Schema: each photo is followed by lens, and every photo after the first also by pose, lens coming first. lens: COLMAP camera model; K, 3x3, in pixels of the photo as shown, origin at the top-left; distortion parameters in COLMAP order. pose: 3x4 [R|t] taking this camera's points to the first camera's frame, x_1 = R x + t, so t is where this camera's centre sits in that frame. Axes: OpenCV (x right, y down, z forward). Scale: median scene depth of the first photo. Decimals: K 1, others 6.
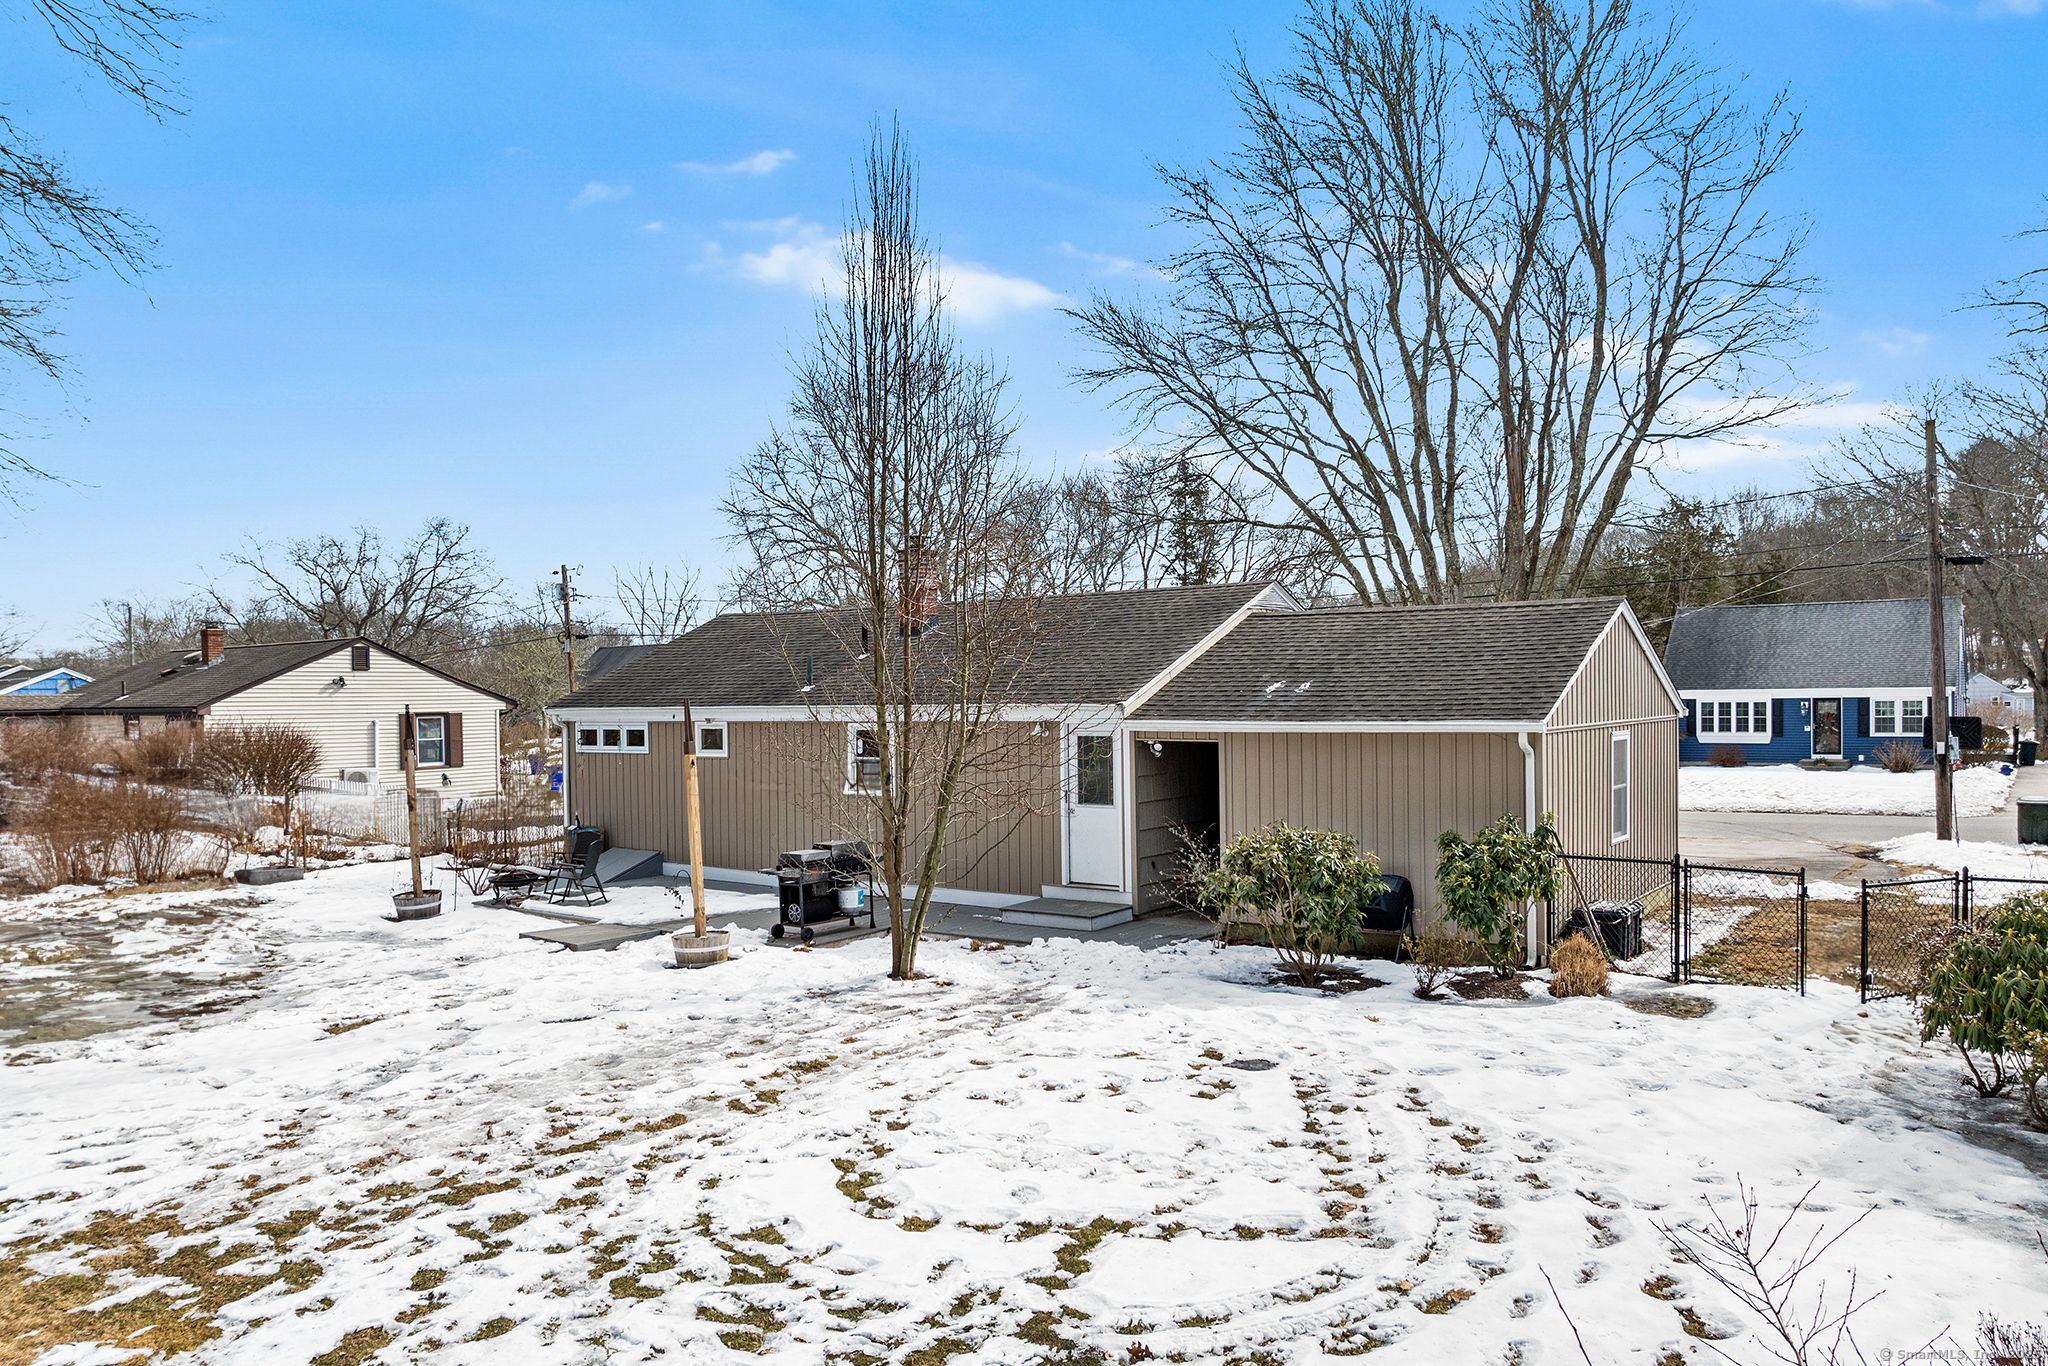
lens RADIAL K [[1469.3, 0, 1024.0], [0, 1469.3, 683.0], [0, 0, 1]] dist [-0.030764, -0.020112]
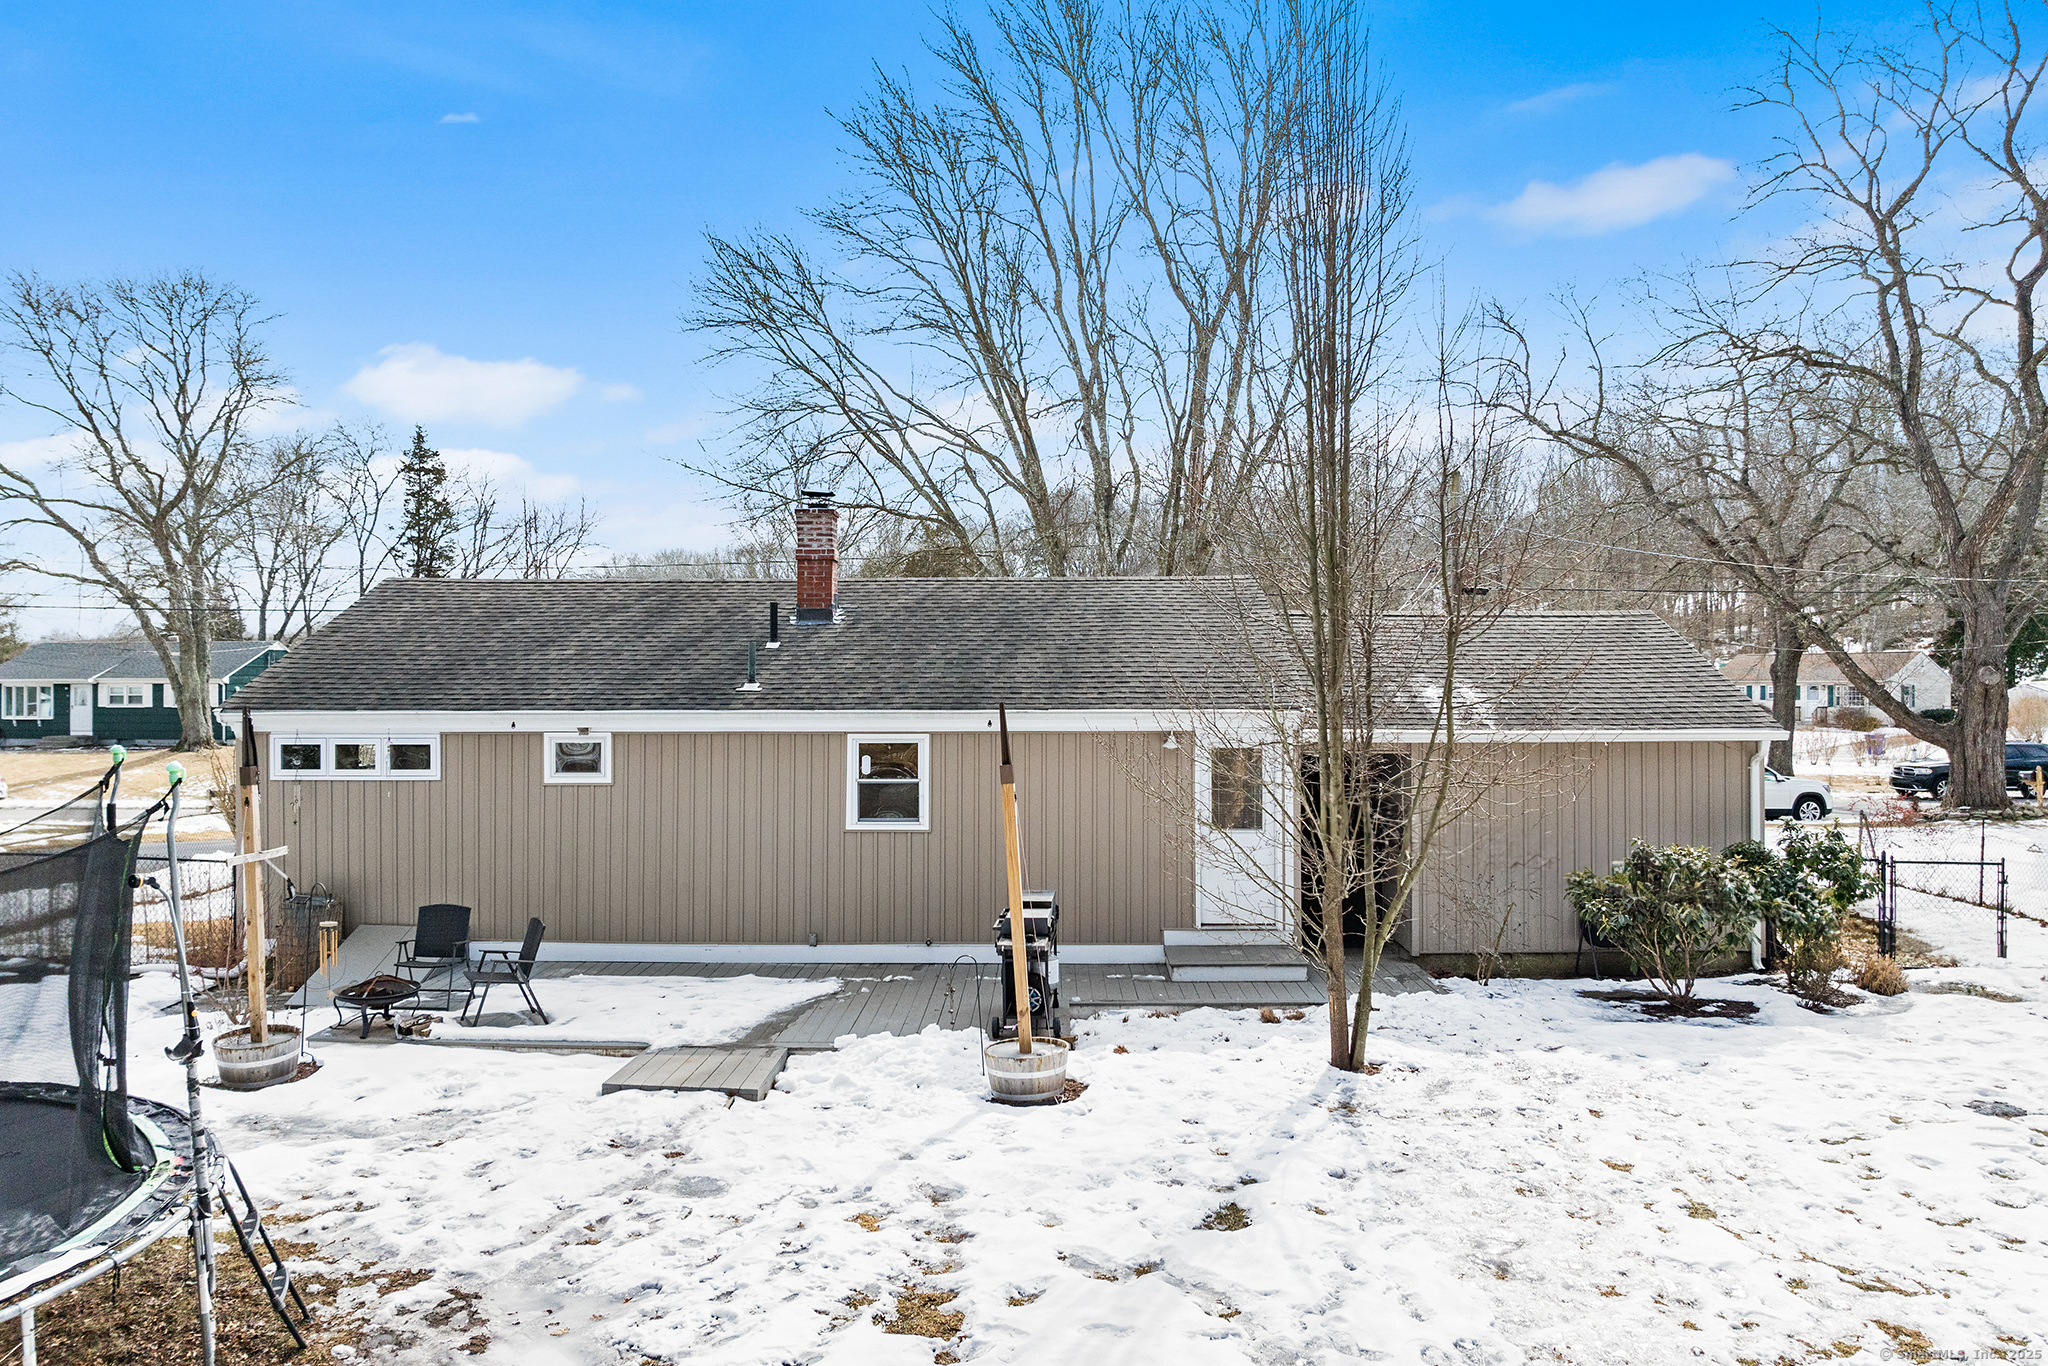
lens RADIAL K [[1460.9, 0, 1035.8], [0, 1460.9, 651.9], [0, 0, 1]] dist [-0.000476, -0.109871]
pose [[0.818975, 0.026315, 0.573226, -0.412282], [-0.012834, 0.999538, -0.027549, 0.004408], [-0.573686, 0.015205, 0.818934, 0.298558]]
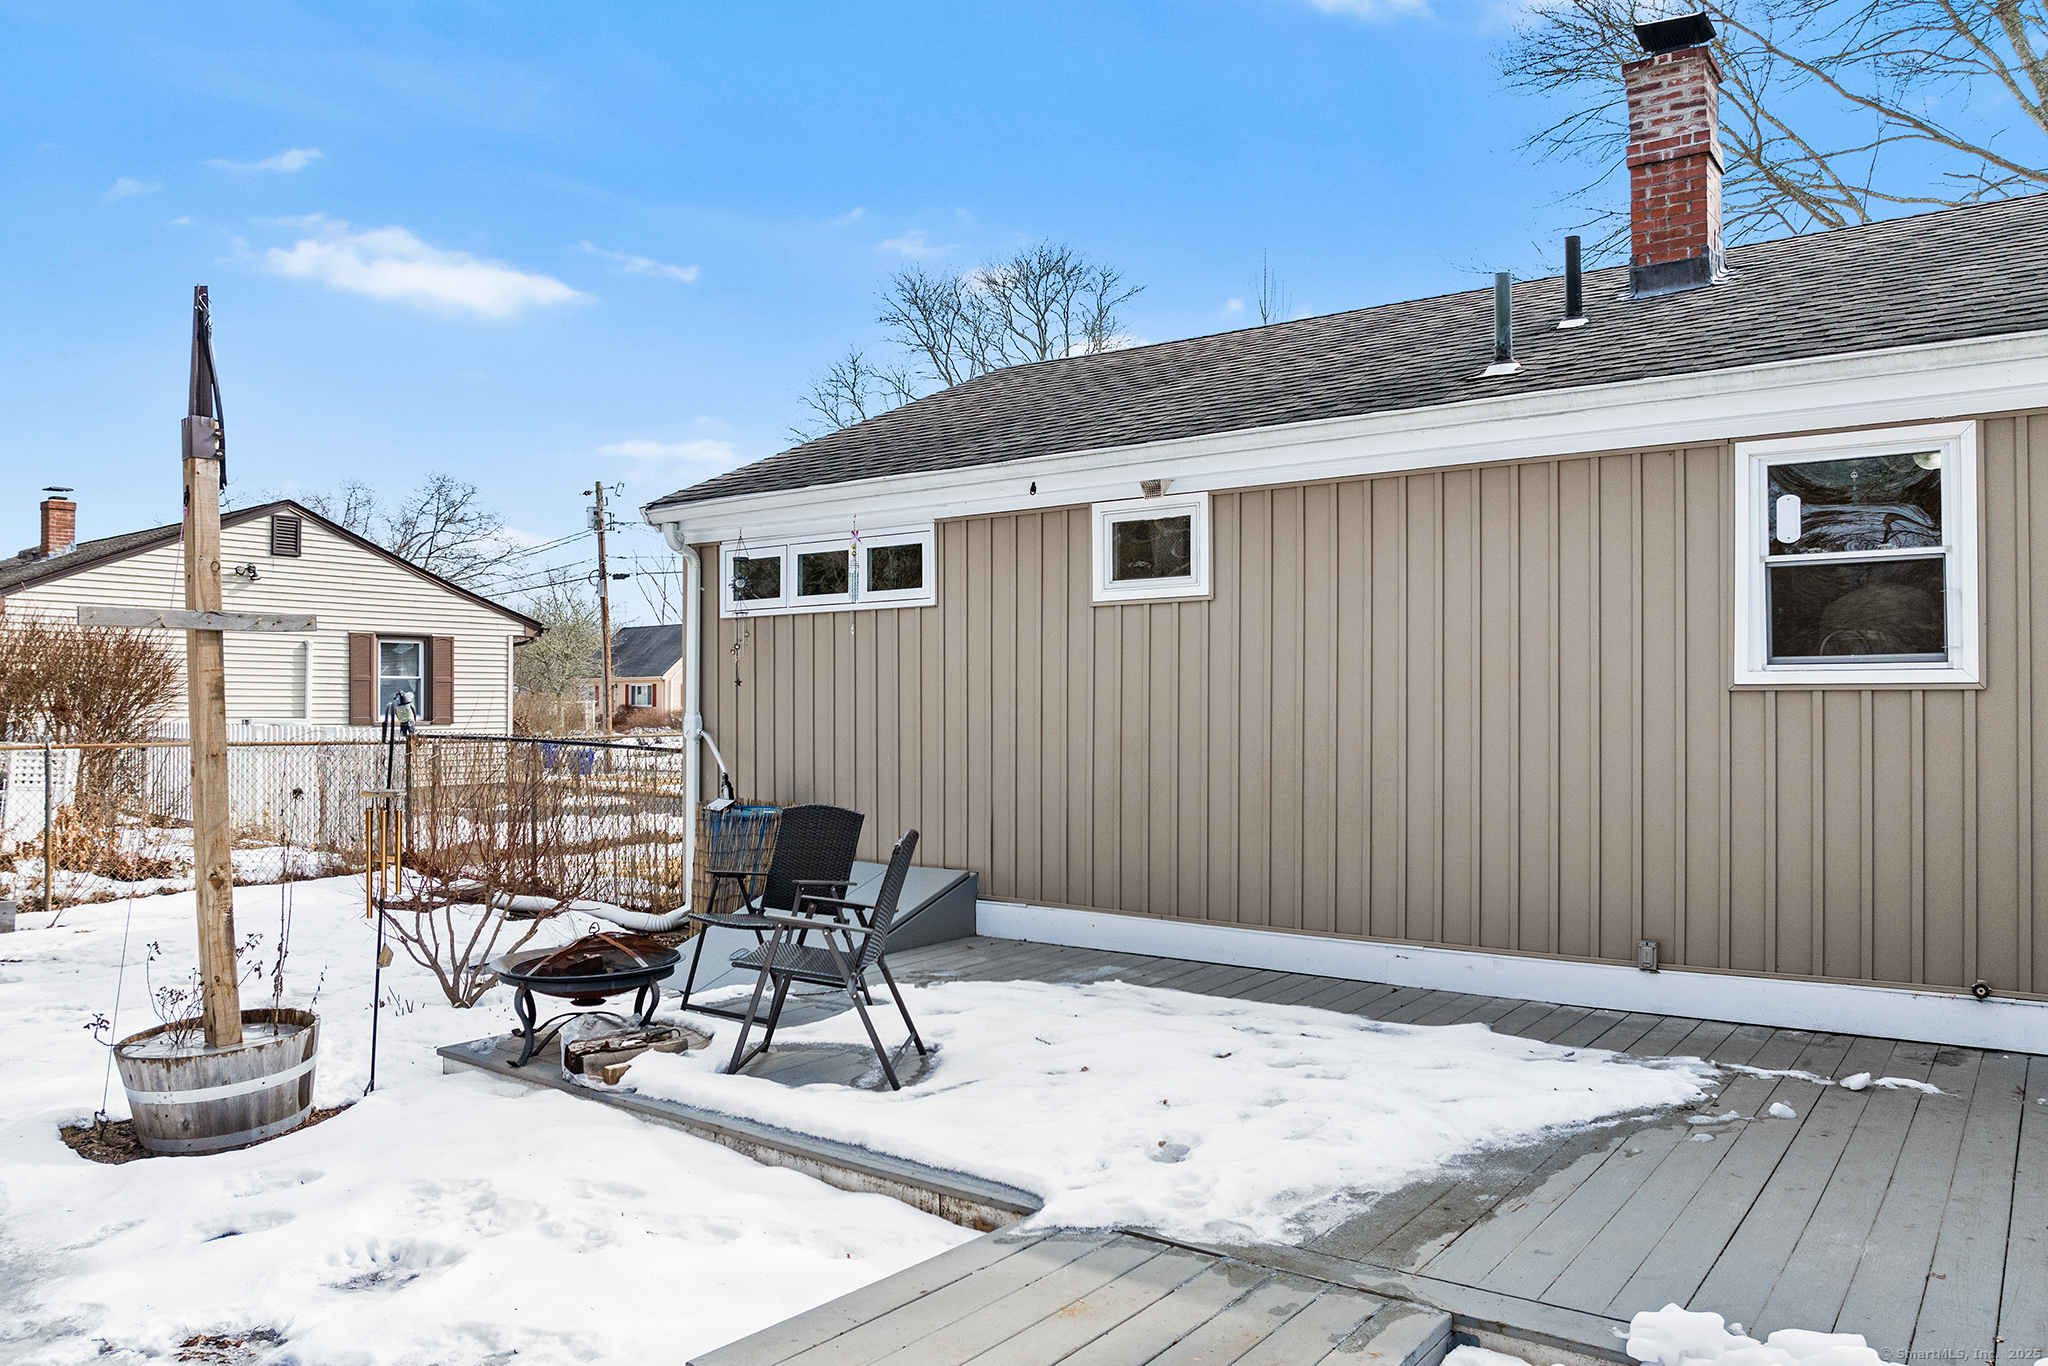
lens RADIAL K [[1469.3, 0, 1024.0], [0, 1469.3, 683.0], [0, 0, 1]] dist [-0.030764, -0.020112]
pose [[0.999901, 0.013764, -0.002815, -0.230776], [-0.013796, 0.999834, -0.011940, 0.071115], [0.002650, 0.011978, 0.999925, 0.624678]]
